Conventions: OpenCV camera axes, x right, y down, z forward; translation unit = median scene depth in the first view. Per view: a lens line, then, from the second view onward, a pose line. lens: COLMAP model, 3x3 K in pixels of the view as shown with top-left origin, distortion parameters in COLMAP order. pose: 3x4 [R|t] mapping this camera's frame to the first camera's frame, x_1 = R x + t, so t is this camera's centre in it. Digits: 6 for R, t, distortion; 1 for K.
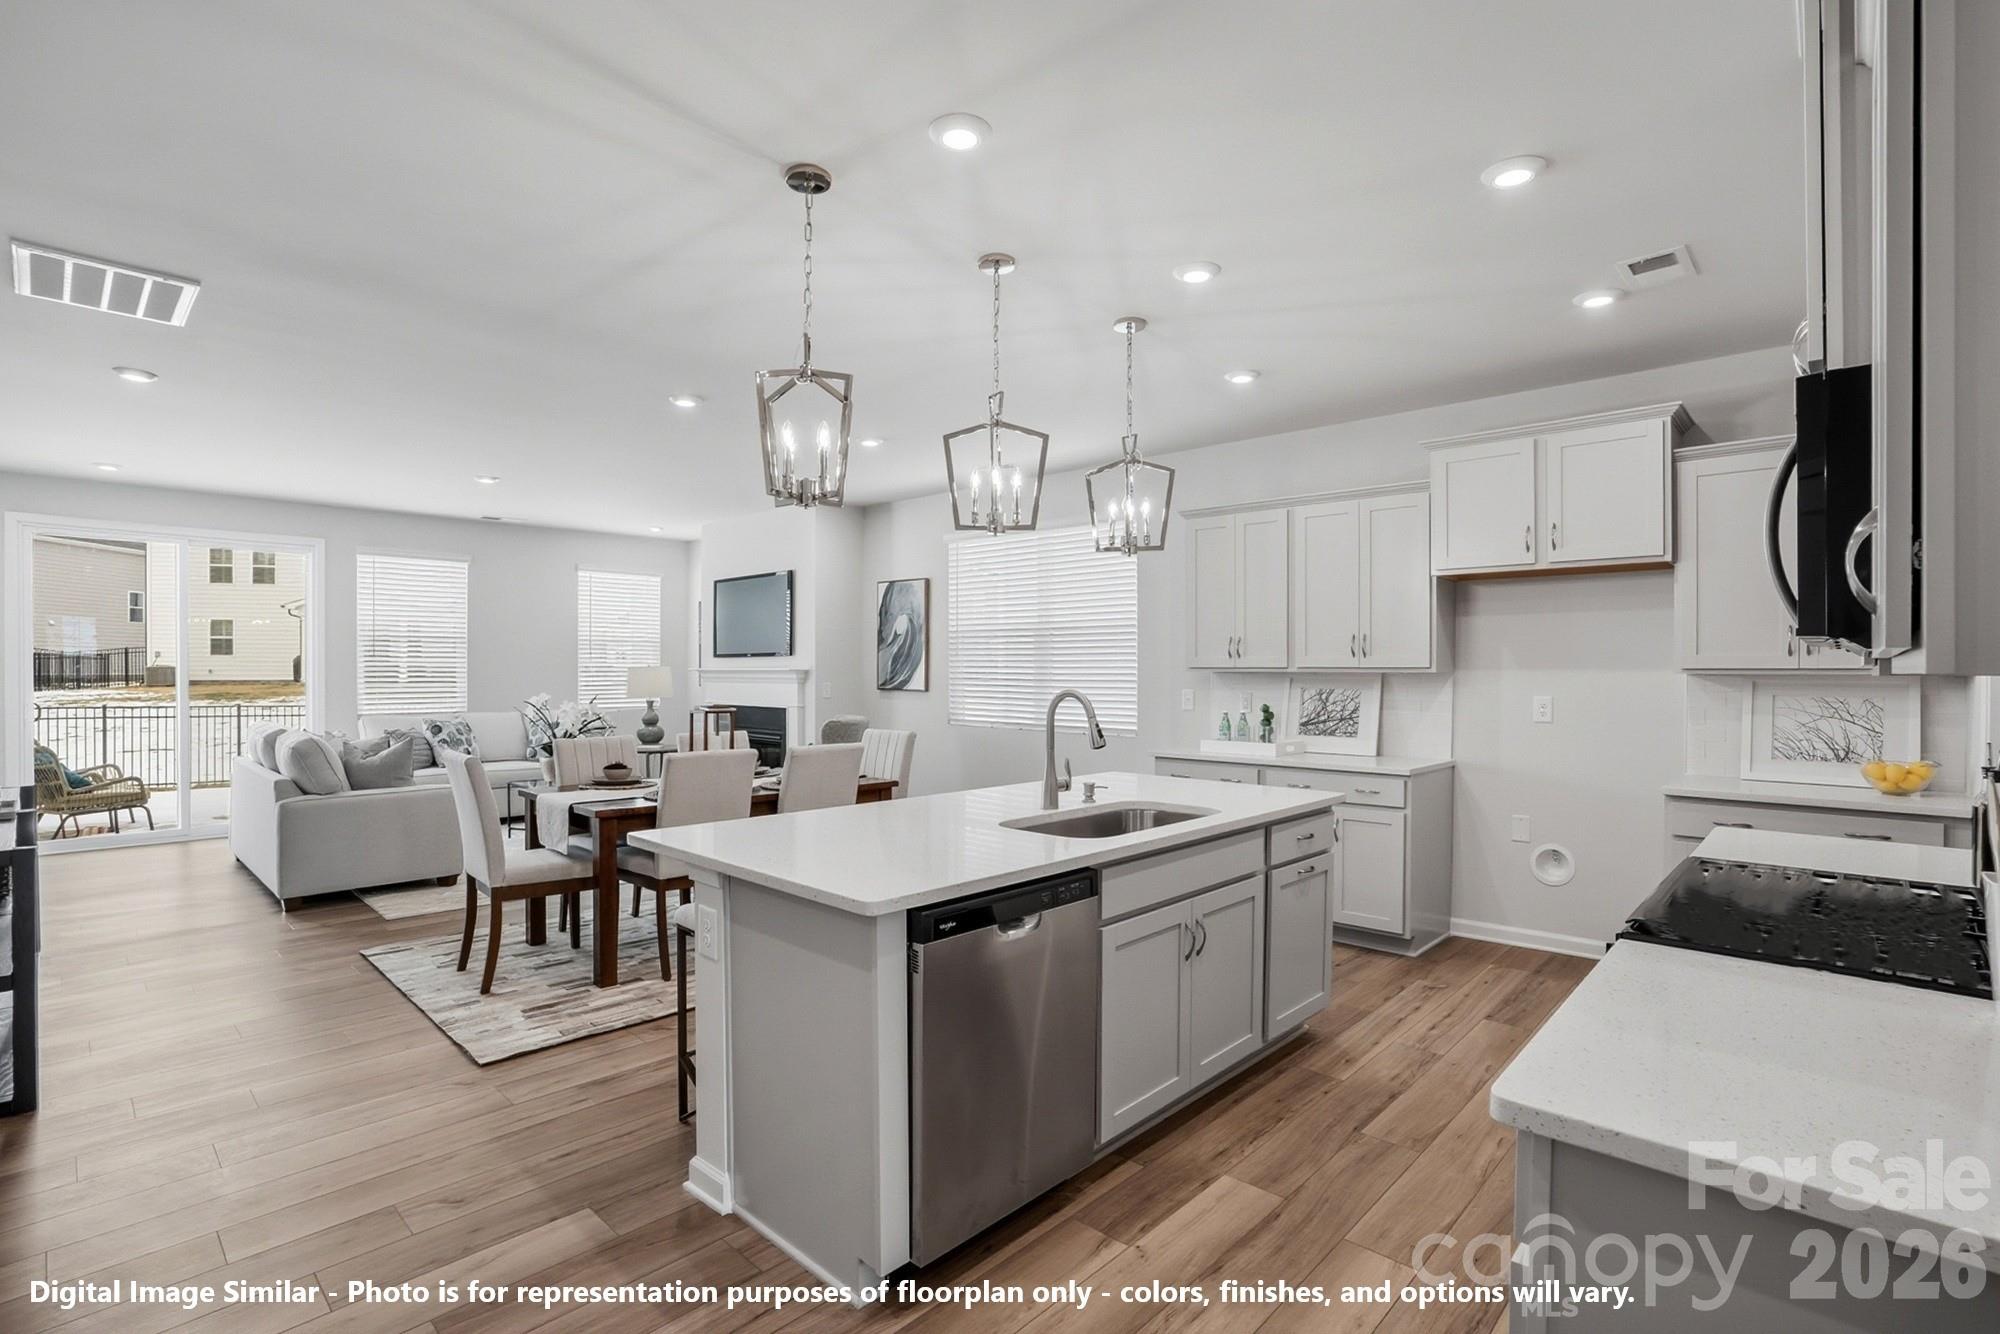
lens RADIAL K [[936.8, 0, 1000.0], [0, 936.8, 667.0], [0, 0, 1]] dist [-0.030396, -0.000590]
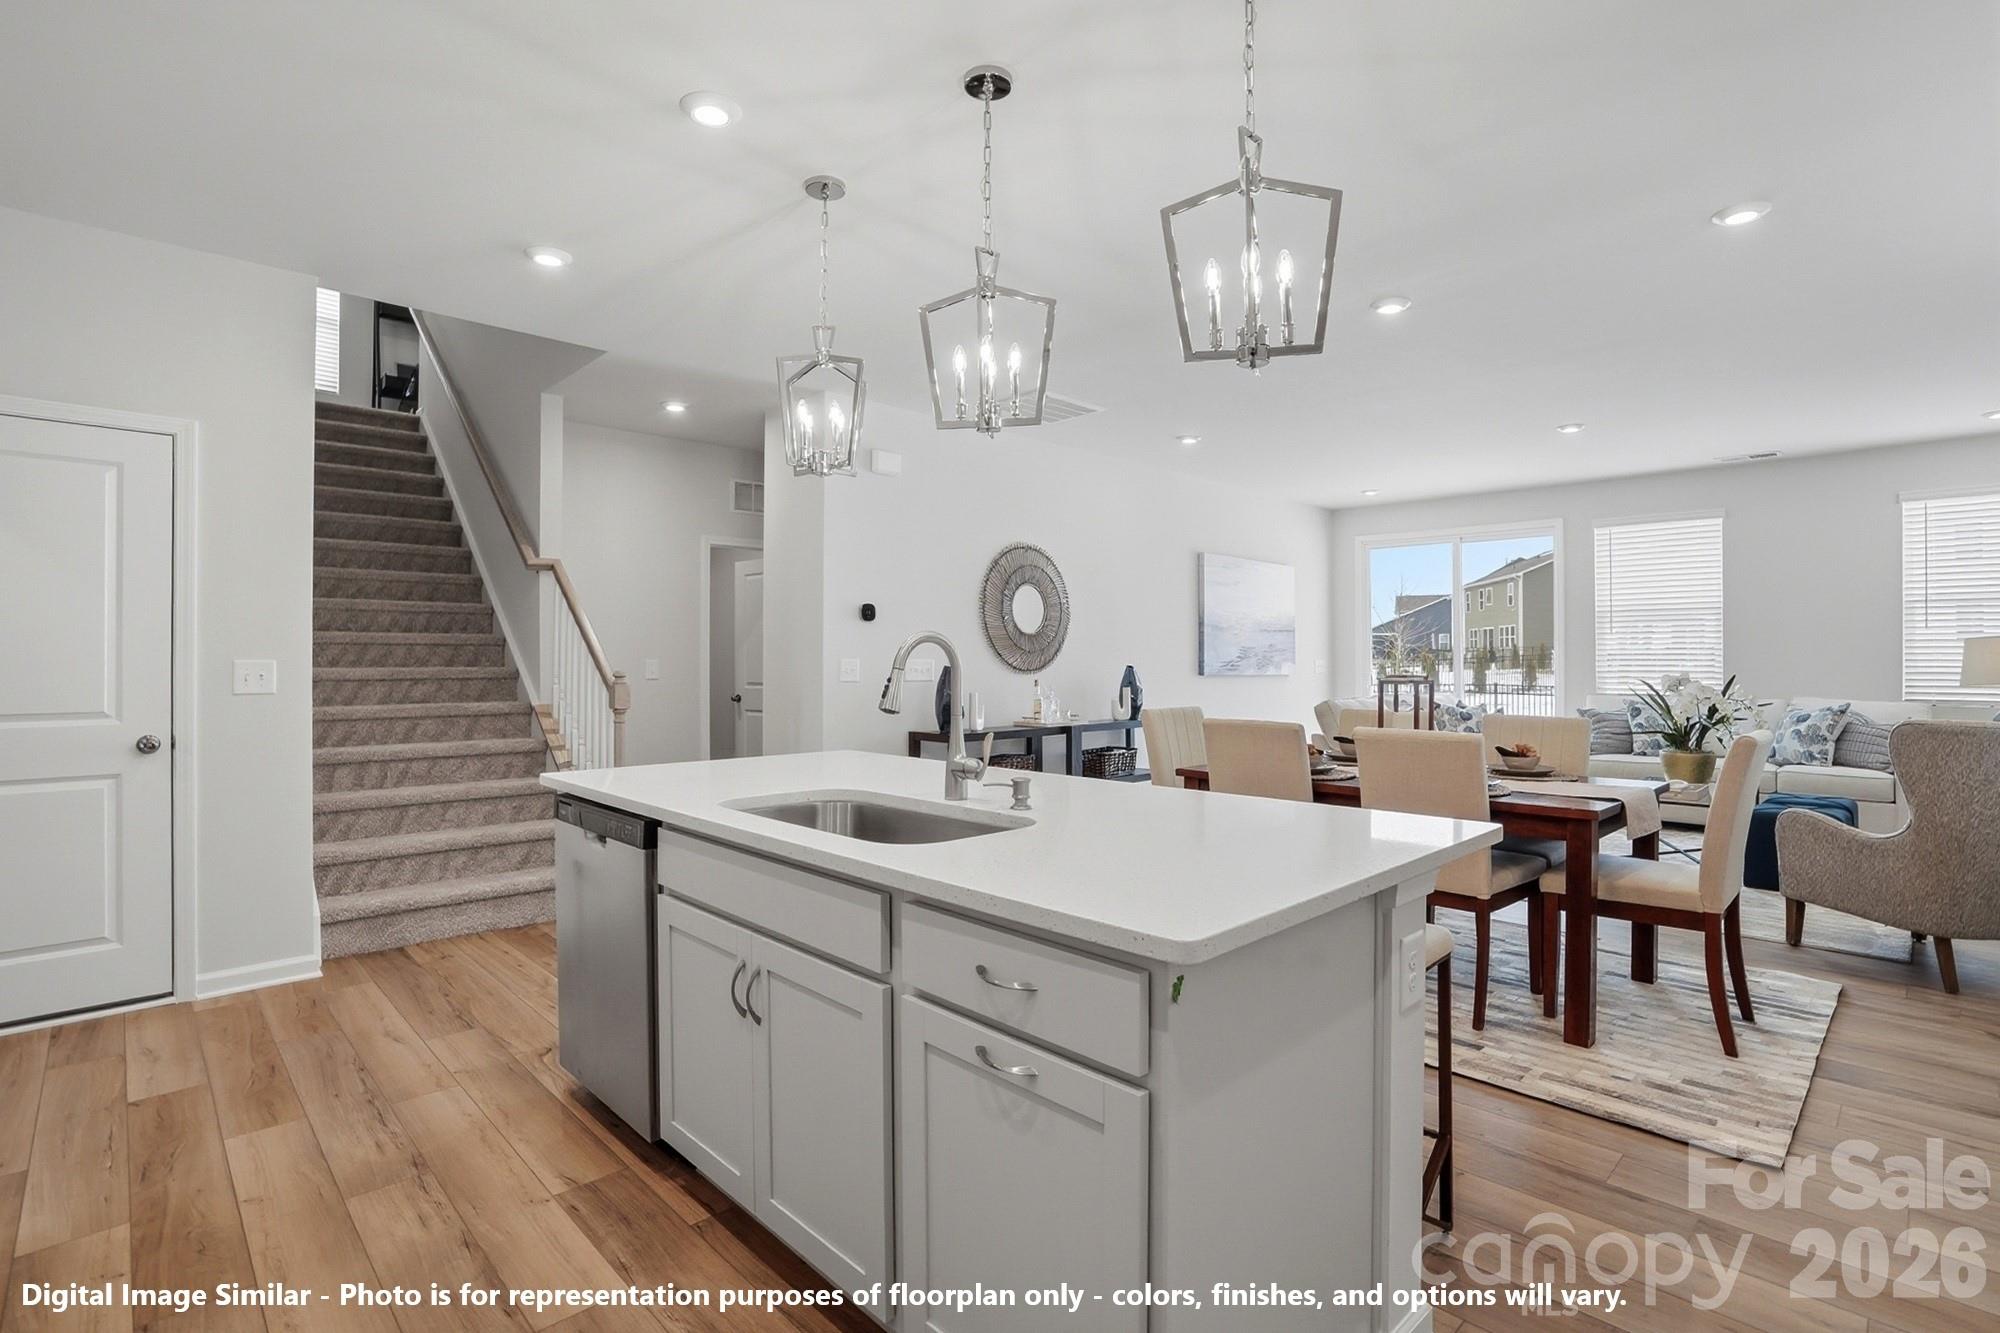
lens RADIAL K [[926.0, 0, 976.4], [0, 926.0, 668.8], [0, 0, 1]] dist [-0.029420, 0.000131]
pose [[-0.050968, 0.005853, -0.998683, 0.305203], [0.001867, 0.999982, 0.005765, 0.018794], [0.998699, -0.001571, -0.050978, 0.425077]]
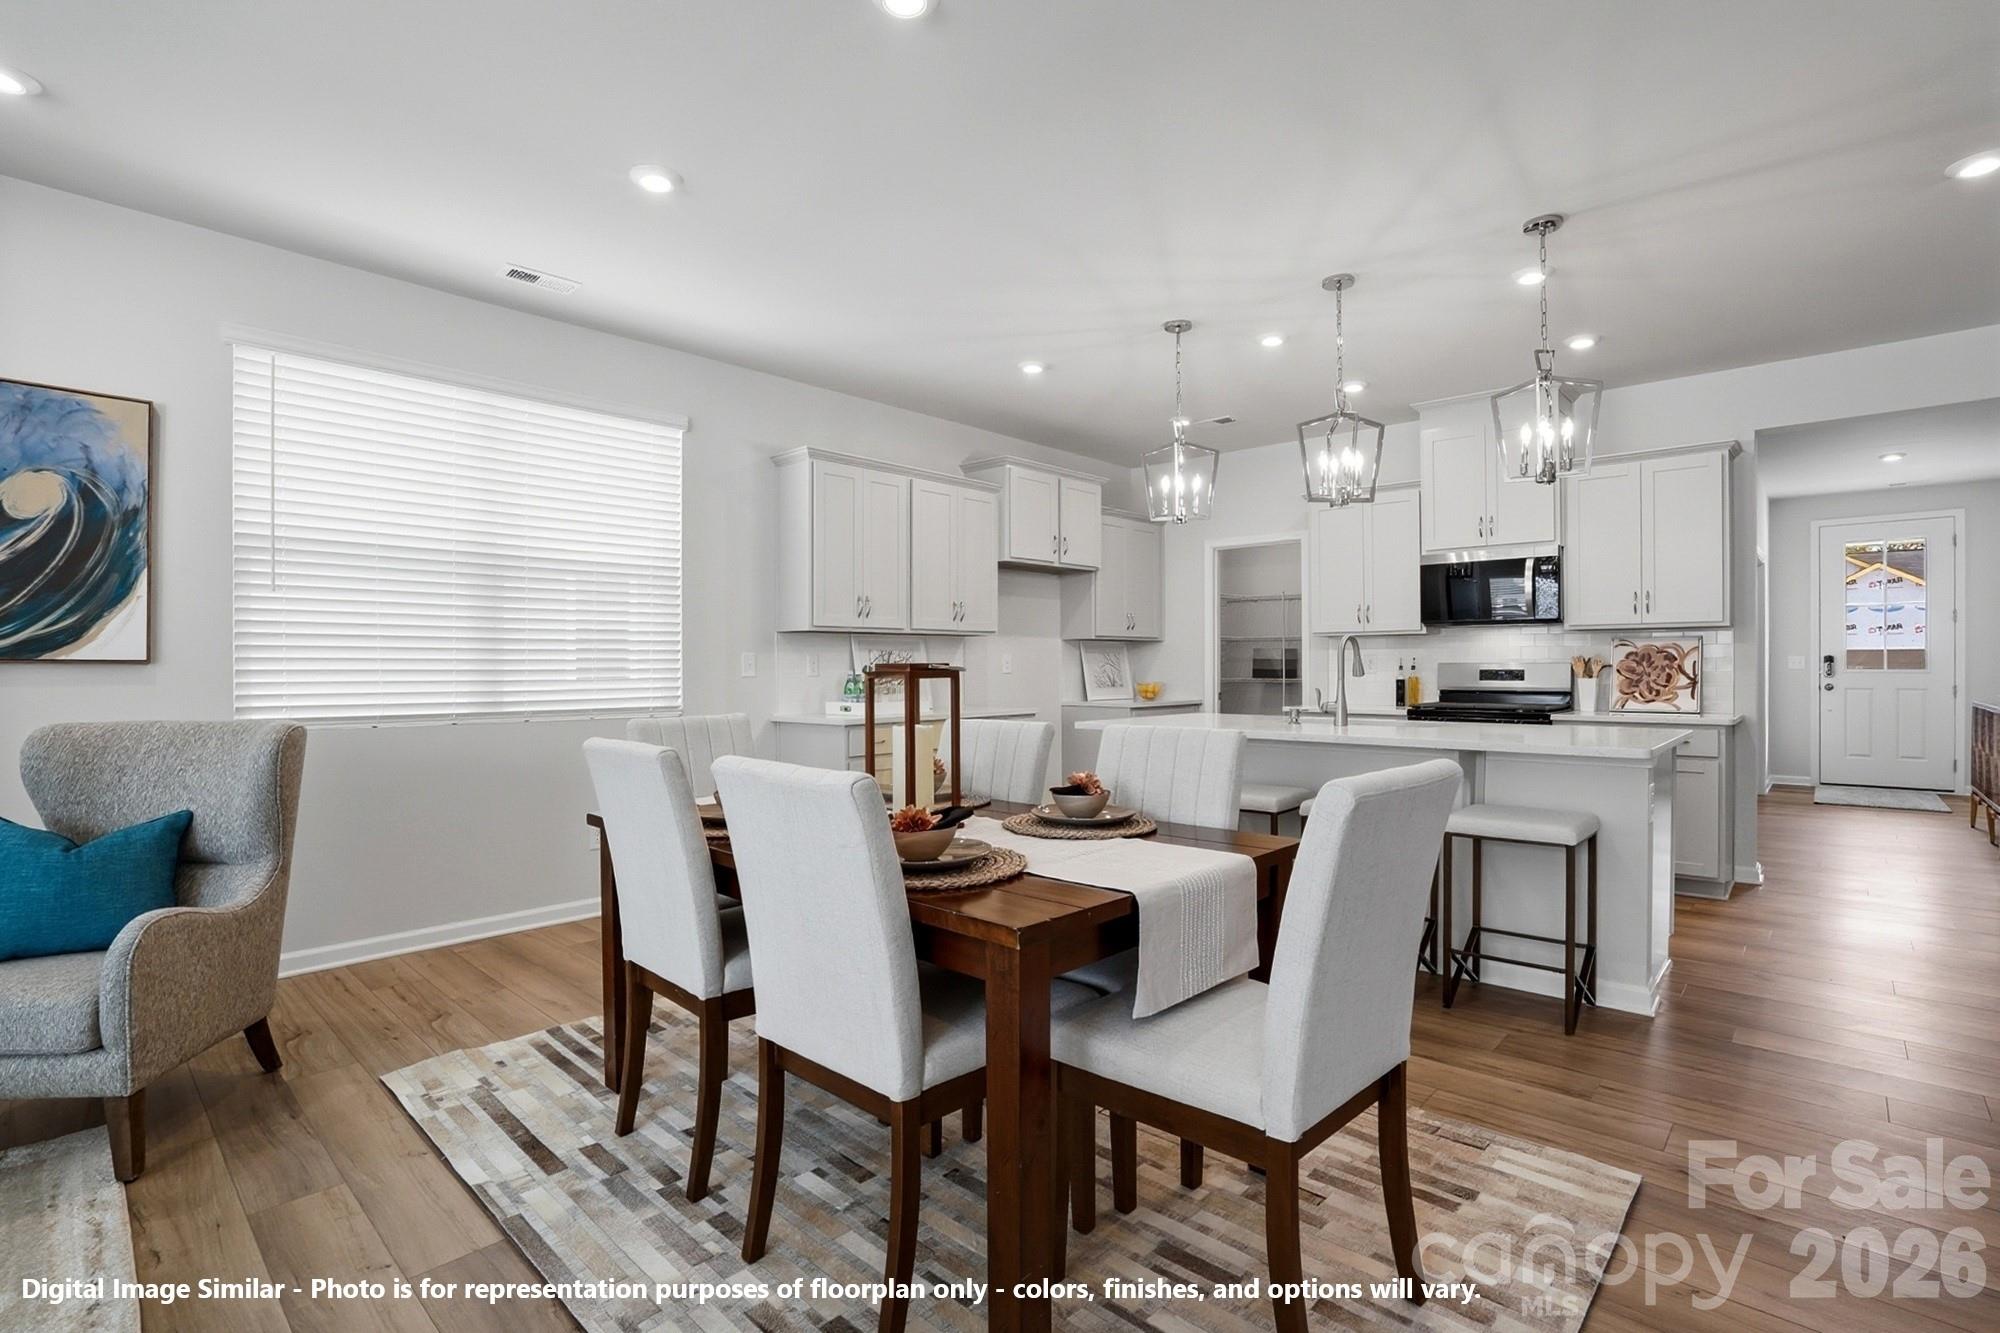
lens RADIAL K [[938.3, 0, 1008.9], [0, 938.3, 666.4], [0, 0, 1]] dist [-0.054567, 0.021352]
pose [[-0.010452, -0.004206, 0.999937, -0.495590], [0.000400, 0.999991, 0.004210, 0.025460], [-0.999945, 0.000444, -0.010450, 0.602154]]
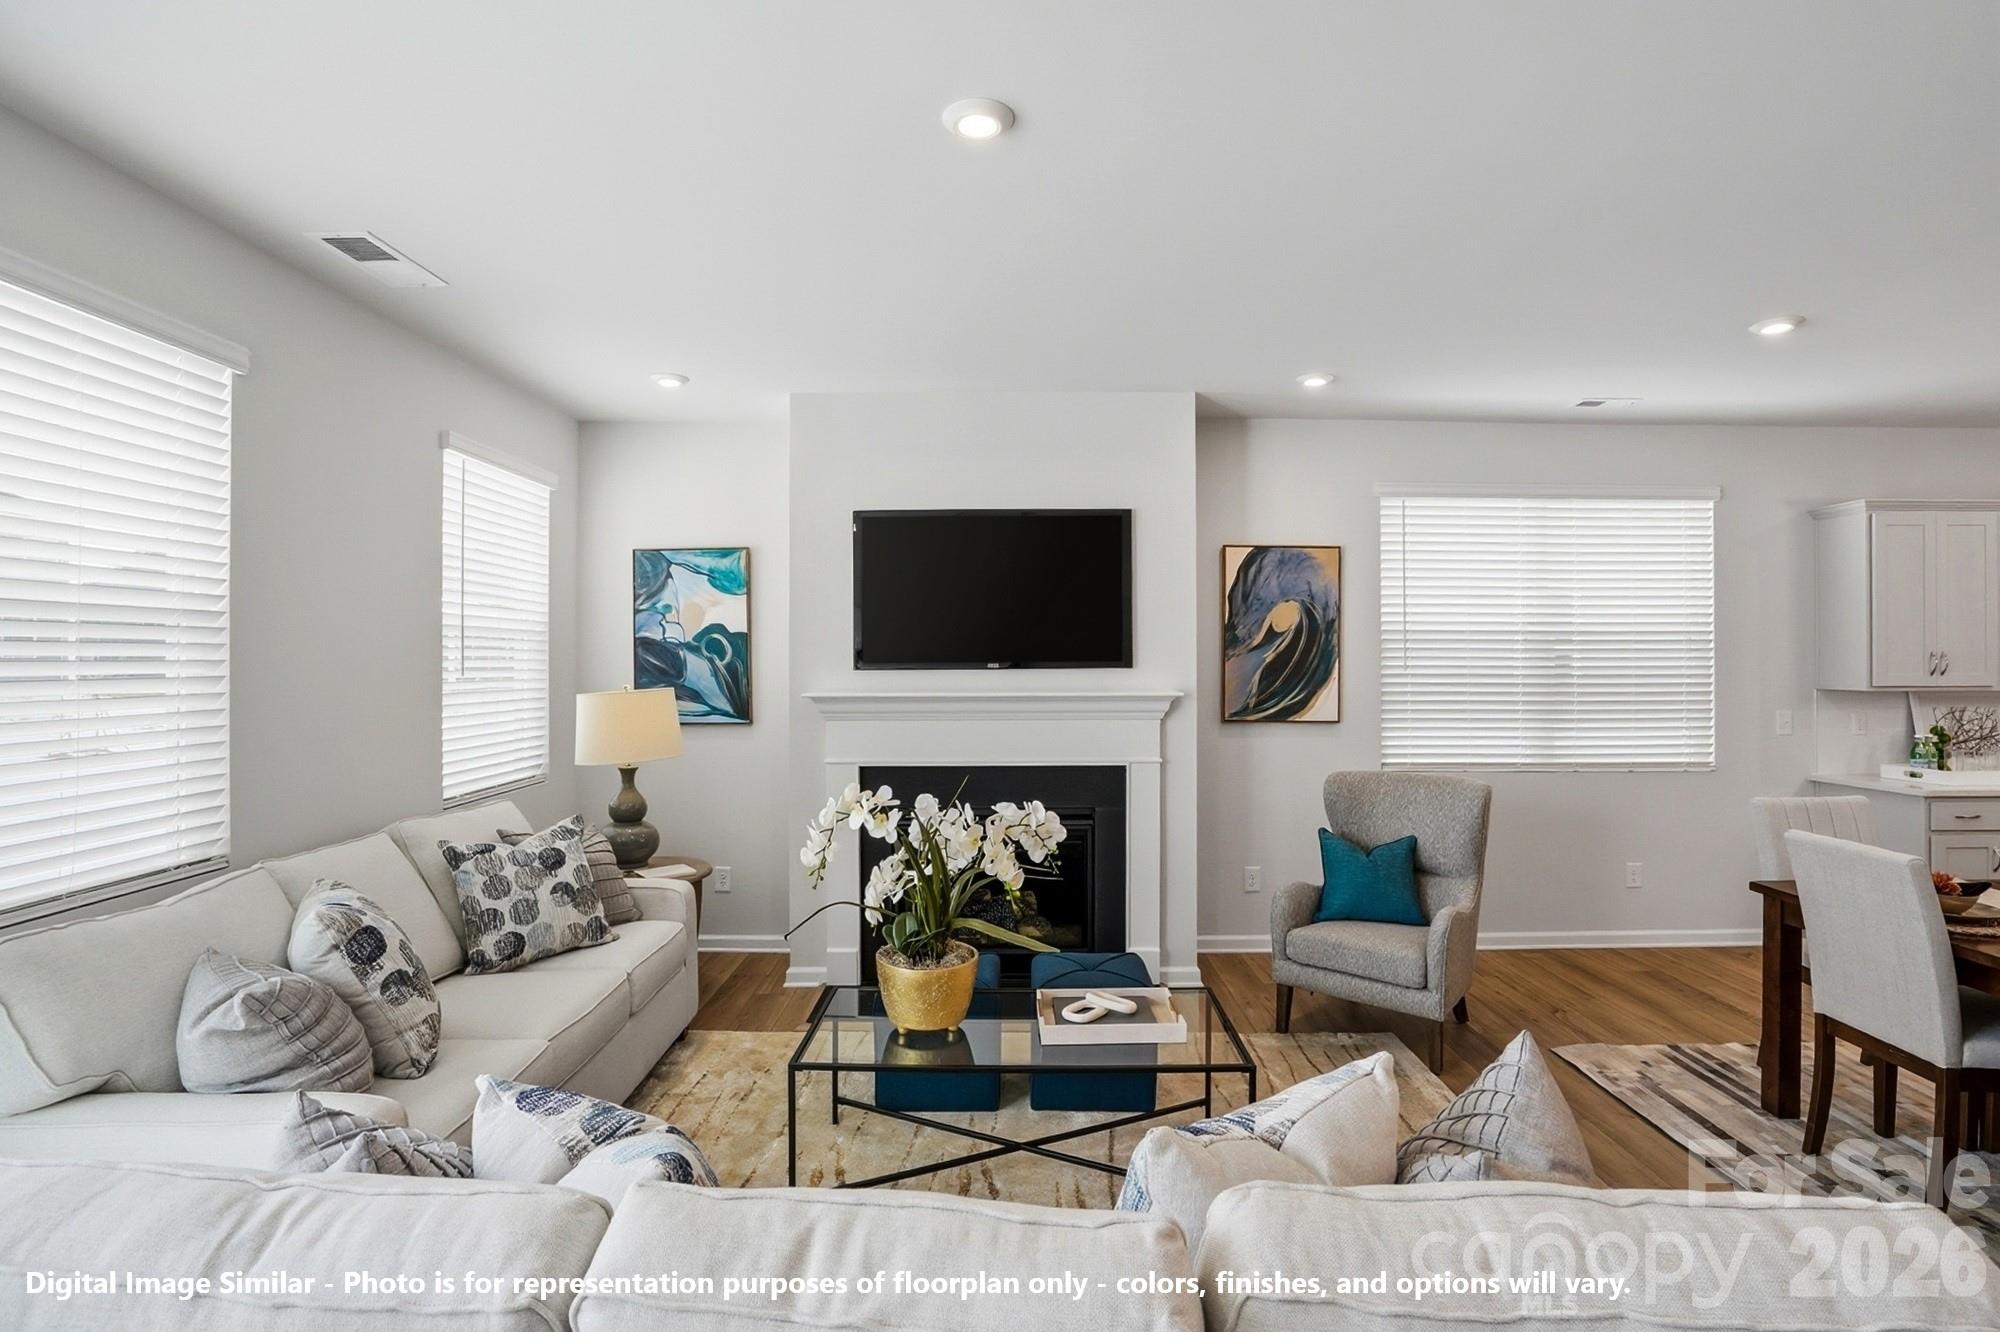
lens RADIAL K [[952.2, 0, 1006.3], [0, 952.2, 663.8], [0, 0, 1]] dist [-0.063811, 0.027355]
pose [[0.725893, -0.005302, 0.687787, -0.676247], [0.002208, 0.999983, 0.005377, -0.018310], [-0.687804, -0.002384, 0.725893, 0.681872]]
